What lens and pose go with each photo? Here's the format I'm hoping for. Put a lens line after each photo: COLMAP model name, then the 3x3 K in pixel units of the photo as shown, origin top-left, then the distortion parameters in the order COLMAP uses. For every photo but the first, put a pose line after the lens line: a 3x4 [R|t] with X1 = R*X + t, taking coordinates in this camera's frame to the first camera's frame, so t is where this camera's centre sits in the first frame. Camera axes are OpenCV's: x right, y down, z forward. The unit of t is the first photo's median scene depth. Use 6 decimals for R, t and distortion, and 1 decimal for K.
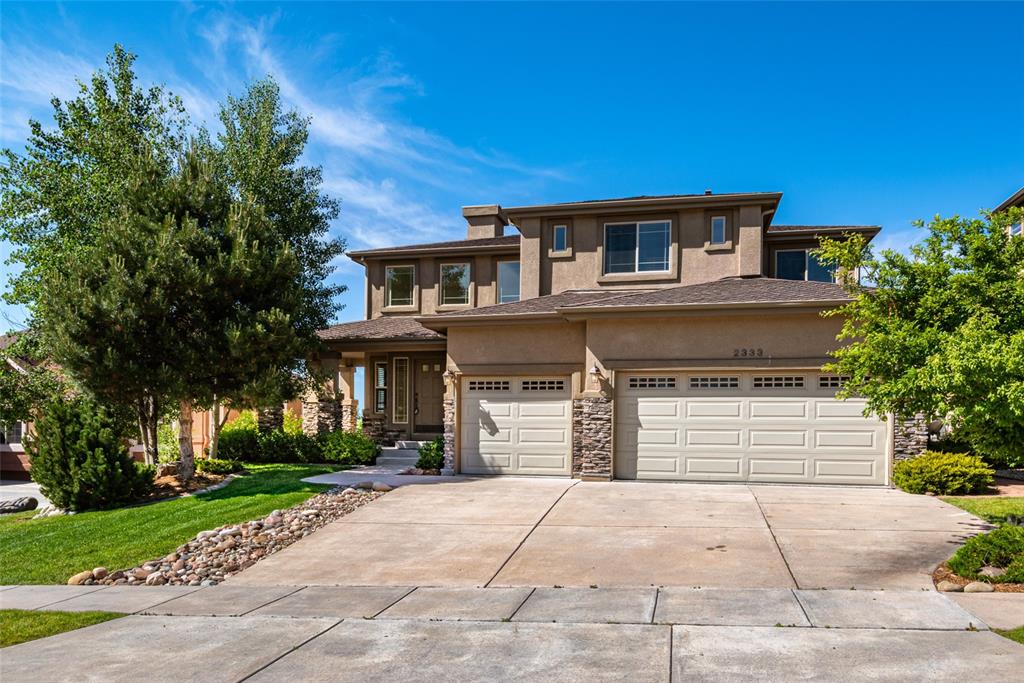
lens RADIAL K [[737.6, 0, 512.0], [0, 737.6, 341.5], [0, 0, 1]] dist [0.008522, 0.002386]
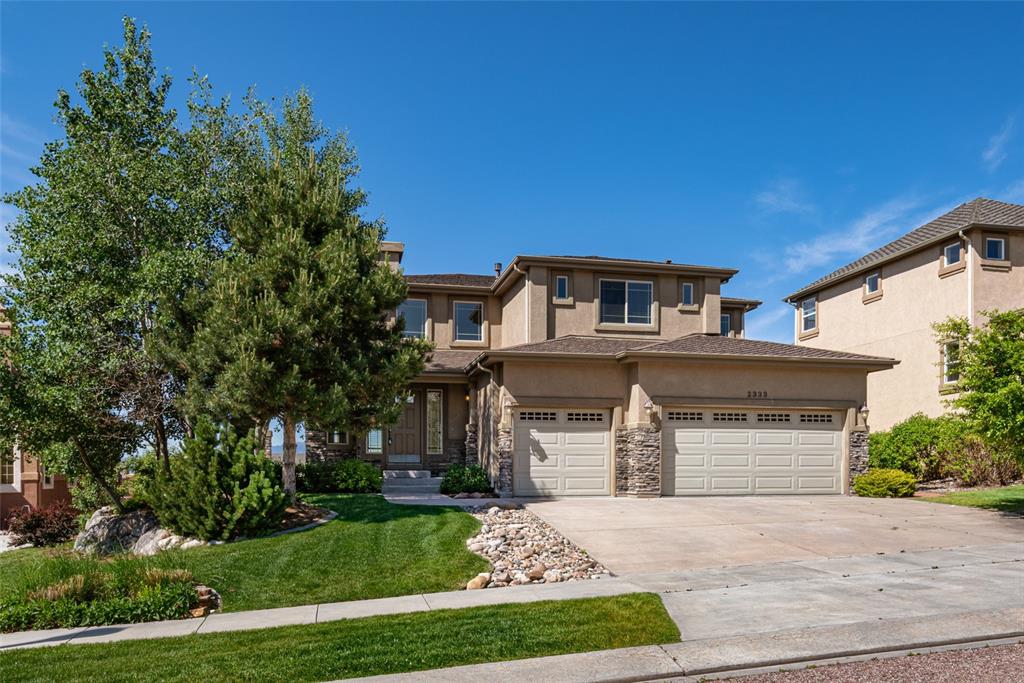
lens RADIAL K [[738.1, 0, 512.0], [0, 738.1, 387.3], [0, 0, 1]] dist [0.001436, 0.000348]
pose [[0.902763, 0.040661, 0.428211, -0.546102], [-0.041494, 0.999111, -0.007392, 0.026484], [-0.428132, -0.011094, 0.903648, 0.018662]]
